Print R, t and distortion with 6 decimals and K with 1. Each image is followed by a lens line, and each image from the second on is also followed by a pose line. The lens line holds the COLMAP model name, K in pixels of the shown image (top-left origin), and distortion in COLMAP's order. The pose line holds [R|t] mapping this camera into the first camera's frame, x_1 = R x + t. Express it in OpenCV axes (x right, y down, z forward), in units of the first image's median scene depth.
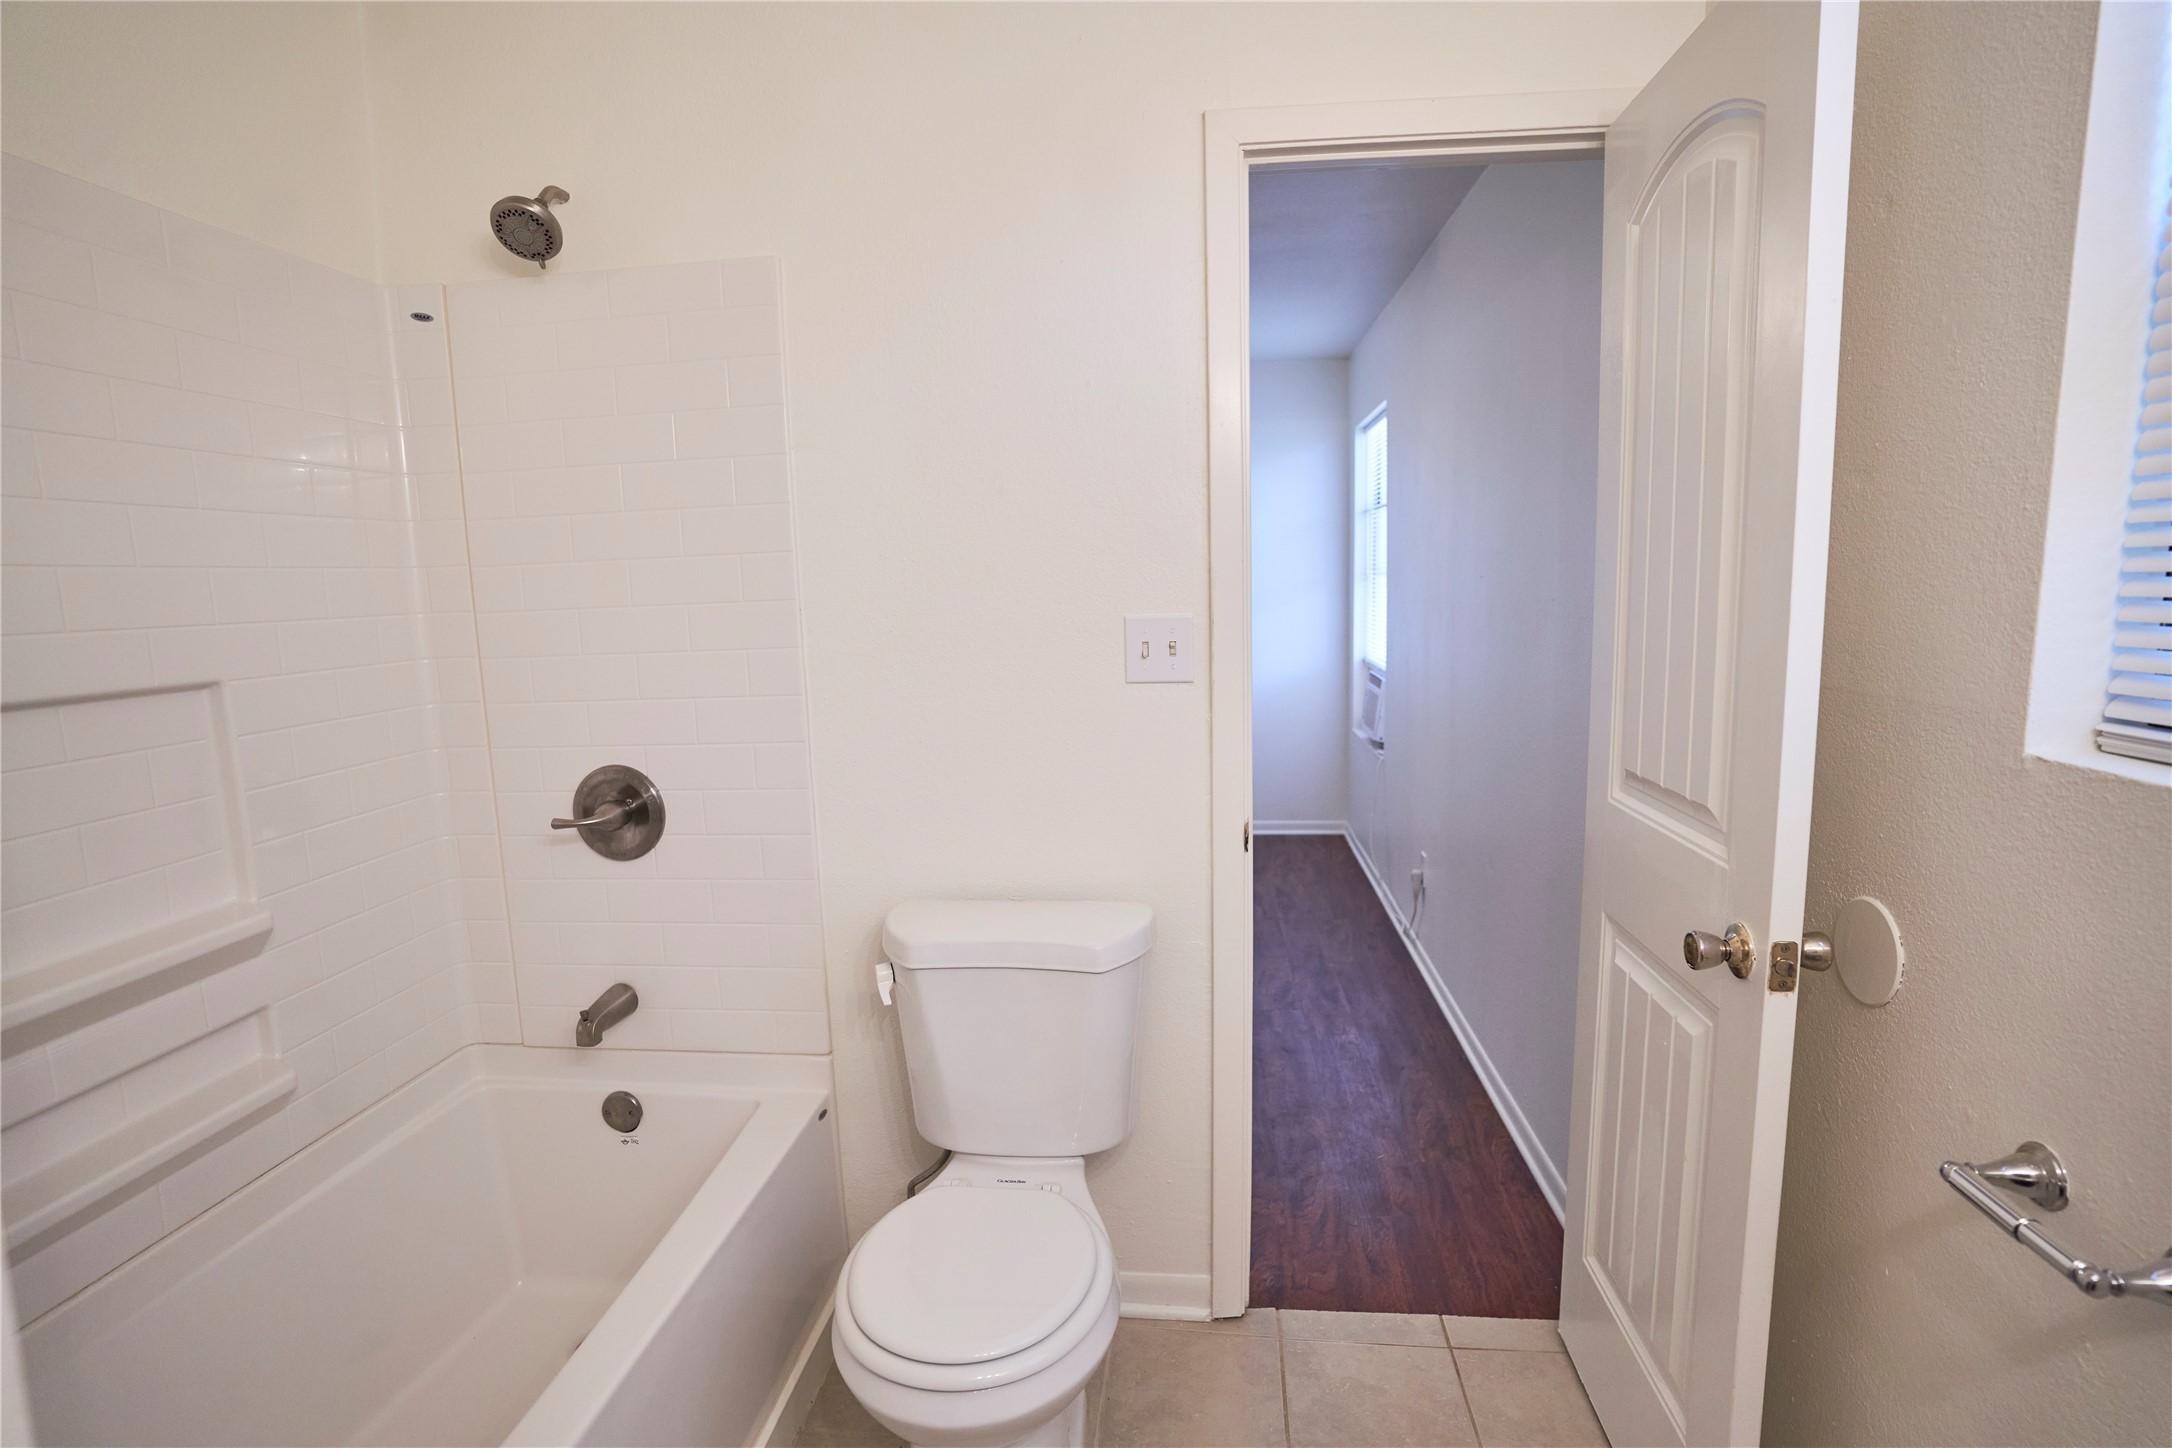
lens RADIAL K [[1075.8, 0, 1086.0], [0, 1075.8, 724.0], [0, 0, 1]] dist [-0.075279, 0.034110]
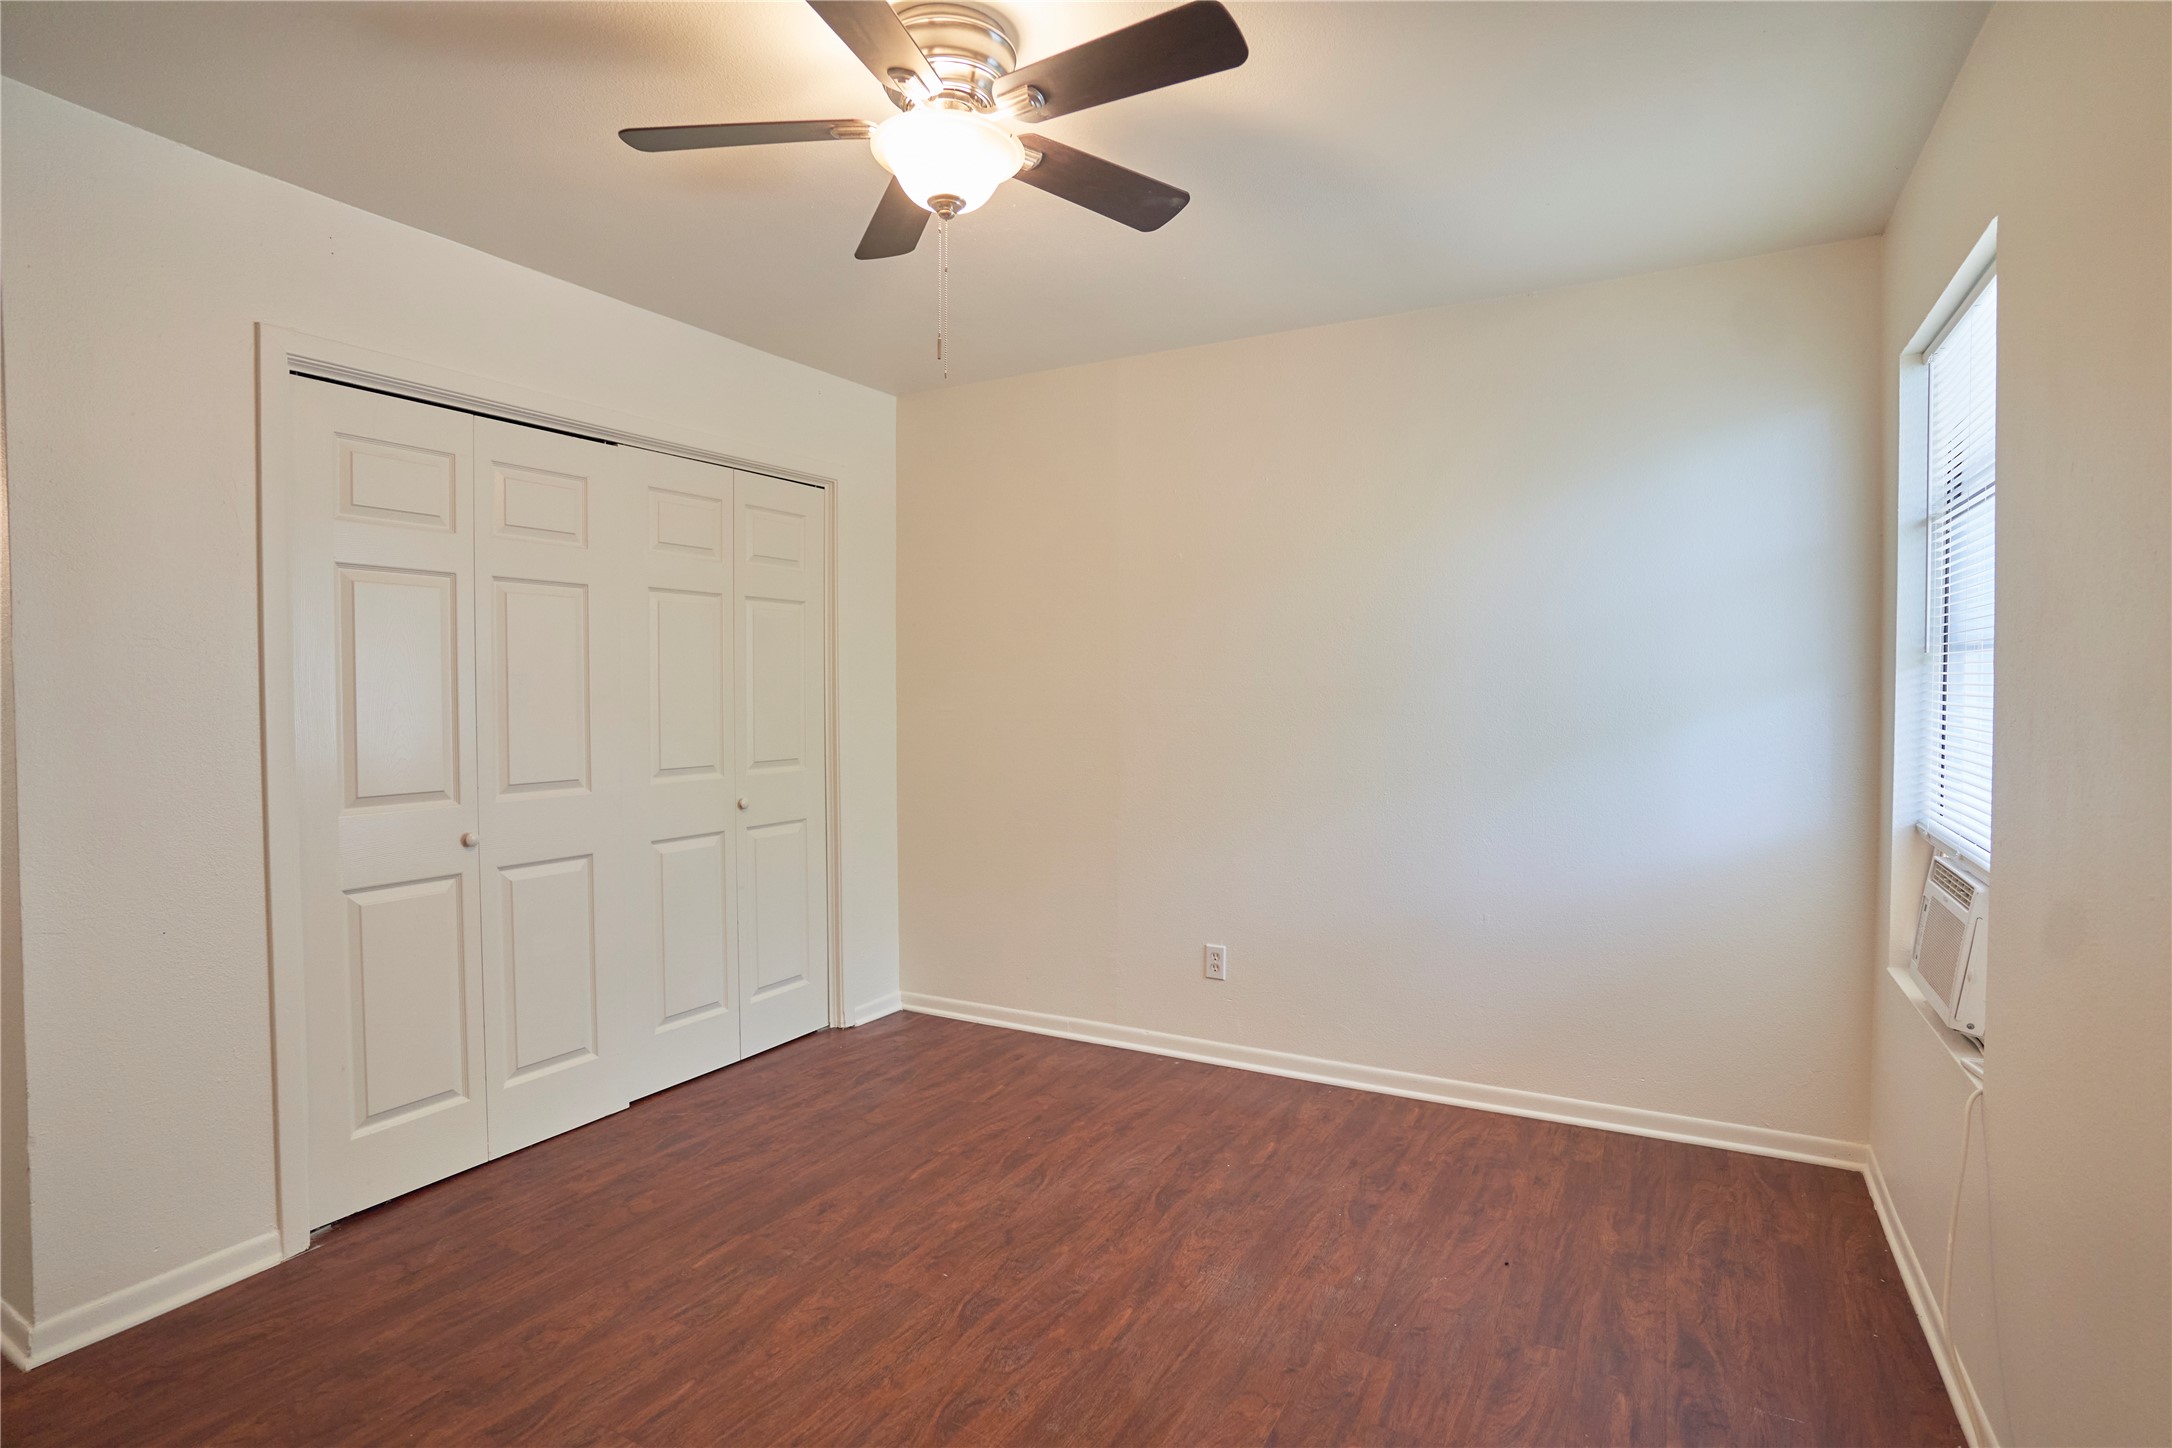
lens RADIAL K [[985.4, 0, 1086.0], [0, 985.4, 724.0], [0, 0, 1]] dist [-0.000704, -0.000015]
pose [[0.910057, 0.025331, -0.413708, 0.107247], [-0.060079, 0.995651, -0.071198, -0.056268], [0.410105, 0.089650, 0.907621, 0.464554]]
